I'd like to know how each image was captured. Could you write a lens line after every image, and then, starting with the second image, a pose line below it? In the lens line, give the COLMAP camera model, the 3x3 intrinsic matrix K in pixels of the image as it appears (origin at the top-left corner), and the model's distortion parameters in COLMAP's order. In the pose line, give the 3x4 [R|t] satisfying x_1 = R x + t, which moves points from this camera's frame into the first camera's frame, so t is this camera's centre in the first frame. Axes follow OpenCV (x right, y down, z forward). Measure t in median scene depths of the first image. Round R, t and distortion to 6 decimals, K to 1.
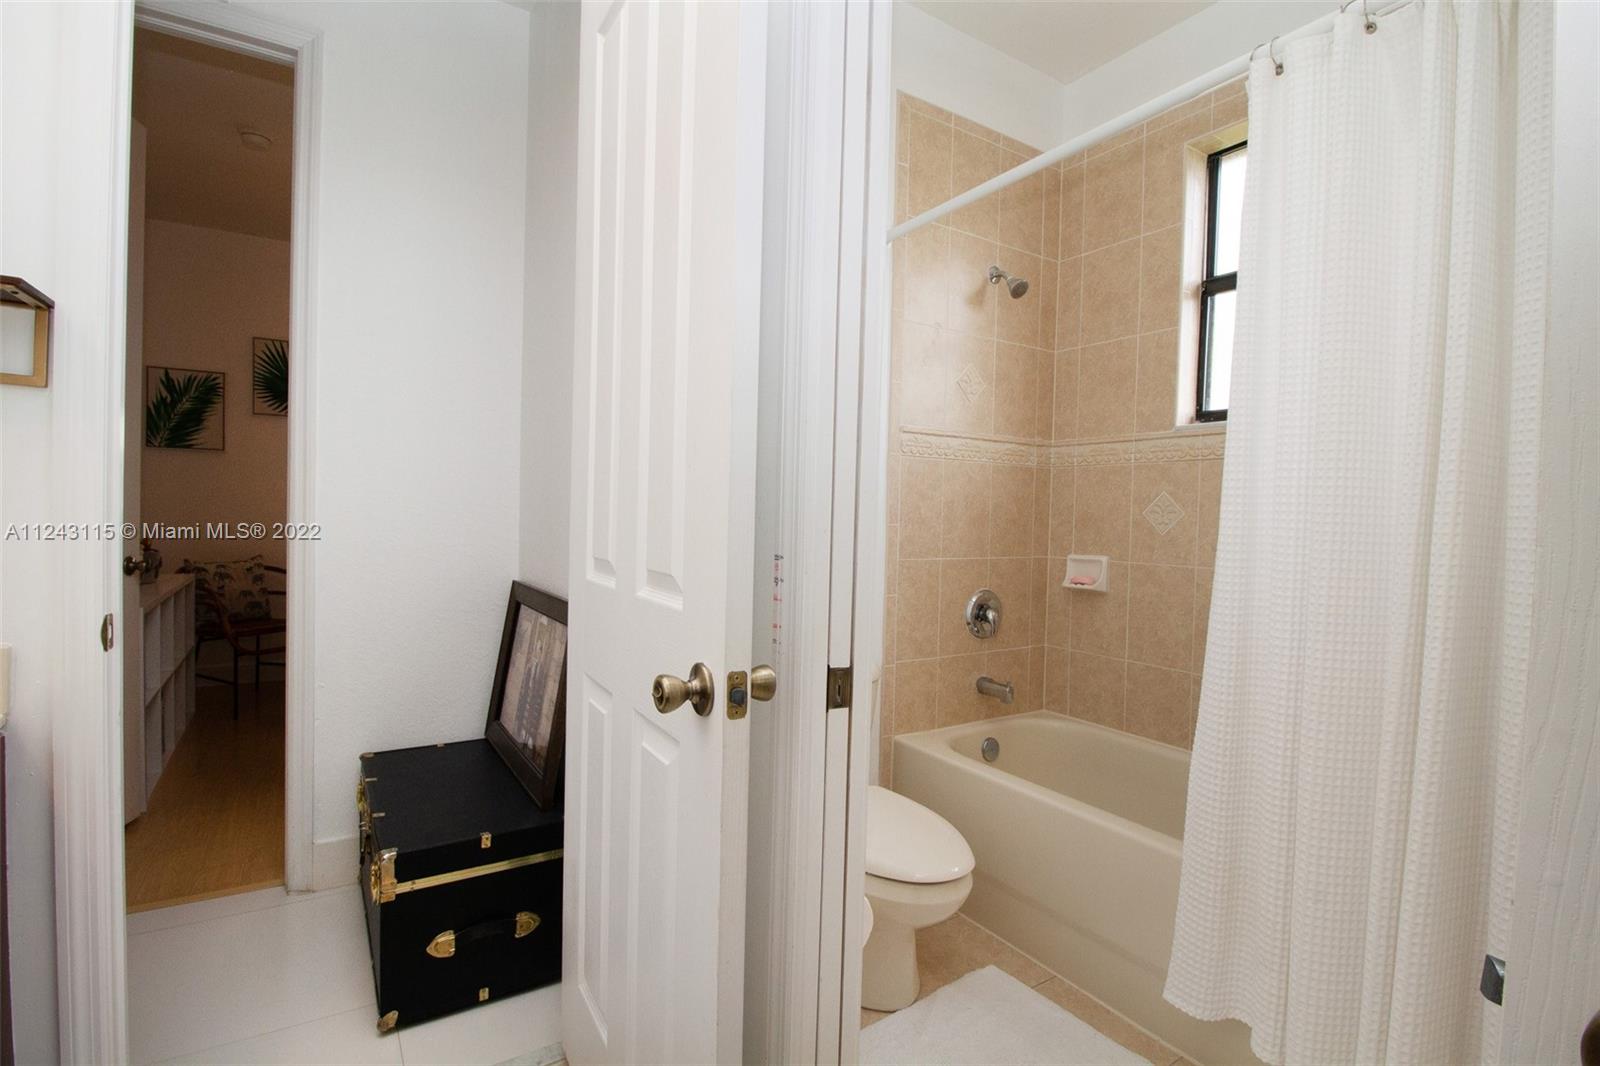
lens RADIAL K [[760.2, 0, 810.1], [0, 760.2, 531.8], [0, 0, 1]] dist [-0.016859, -0.002842]
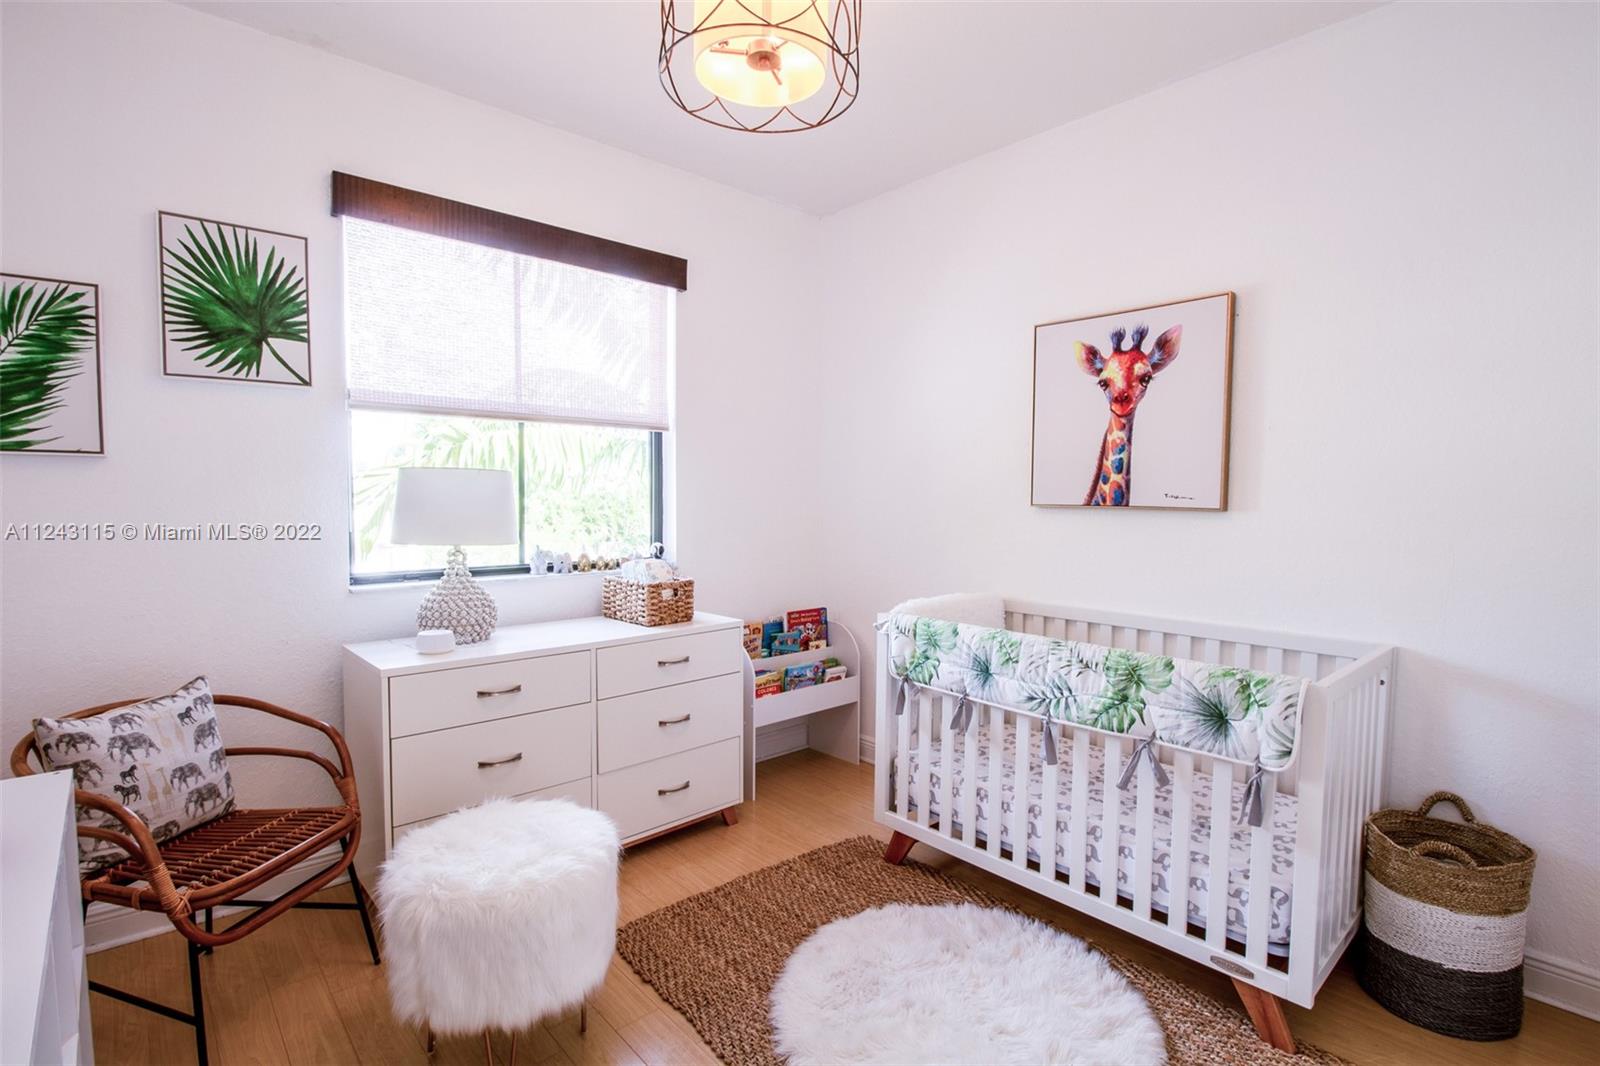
lens RADIAL K [[760.2, 0, 799.5], [0, 760.2, 526.0], [0, 0, 1]] dist [-0.016859, -0.002842]
pose [[0.986576, -0.026033, 0.161217, -0.666281], [0.021783, 0.999368, 0.028073, -0.103588], [-0.161846, -0.024185, 0.986520, 0.733586]]
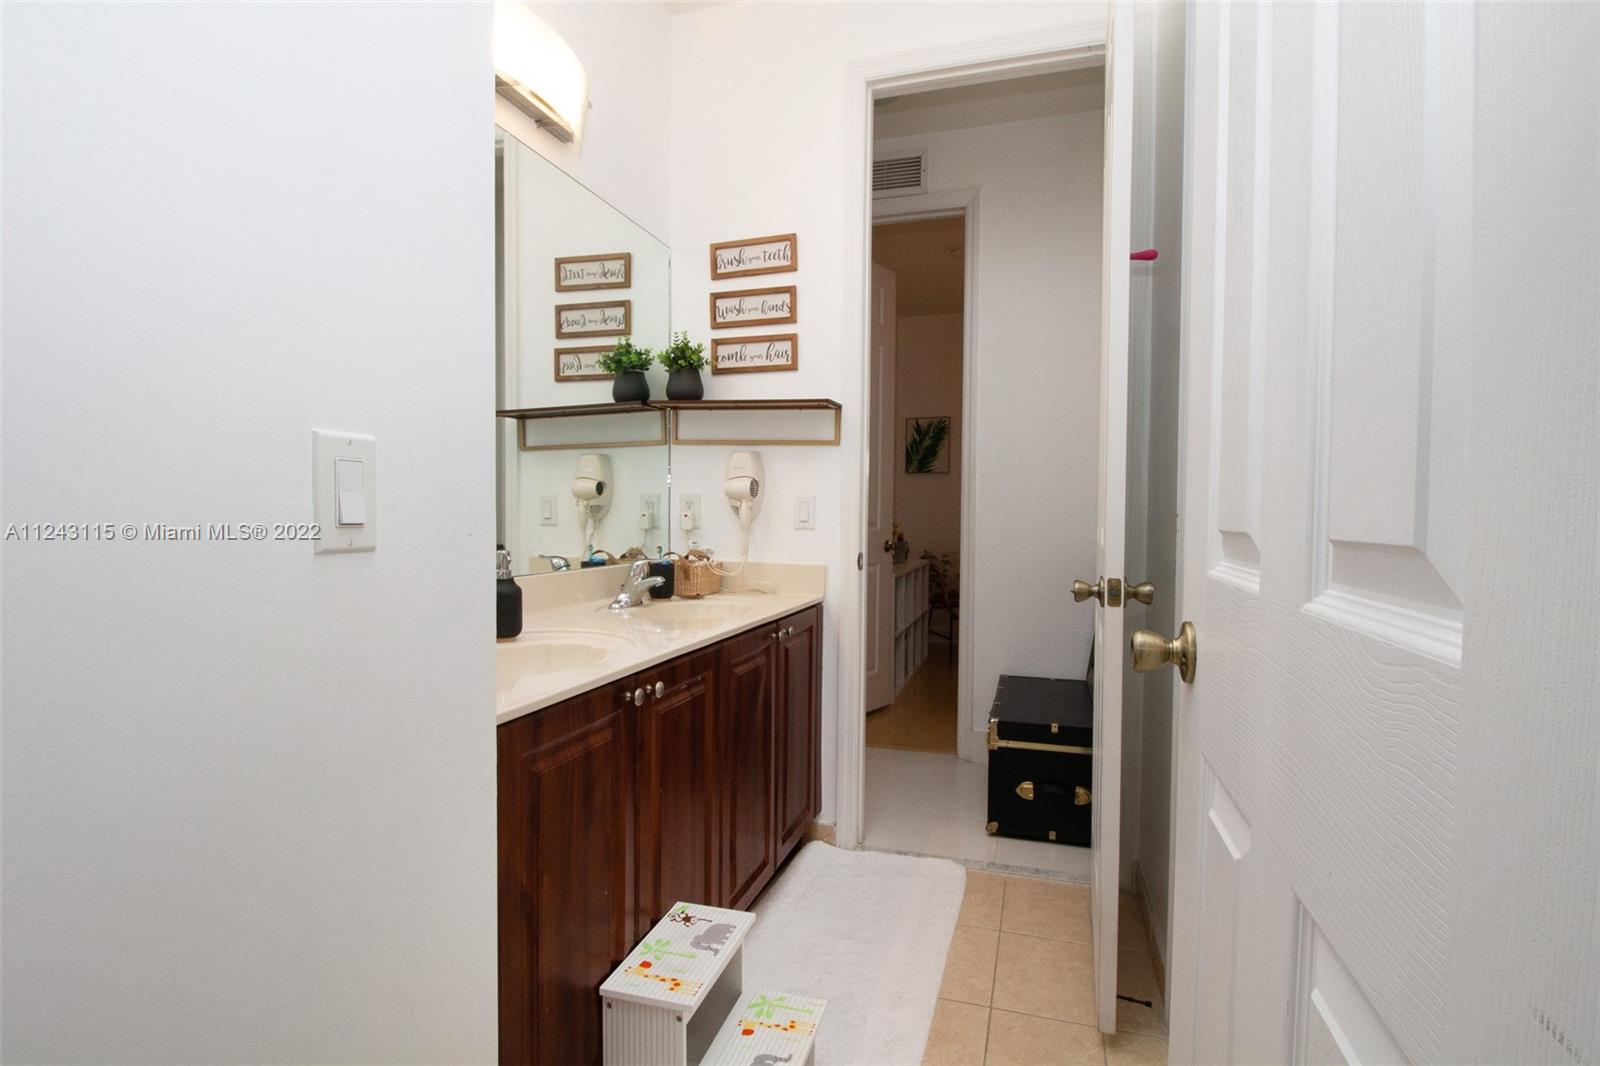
lens RADIAL K [[795.3, 0, 803.4], [0, 795.3, 531.6], [0, 0, 1]] dist [-0.002585, -0.000713]
pose [[0.639986, -0.003996, -0.768376, 0.264977], [-0.010423, 0.999849, -0.013881, 0.035057], [0.768316, 0.016892, 0.639848, -0.215383]]
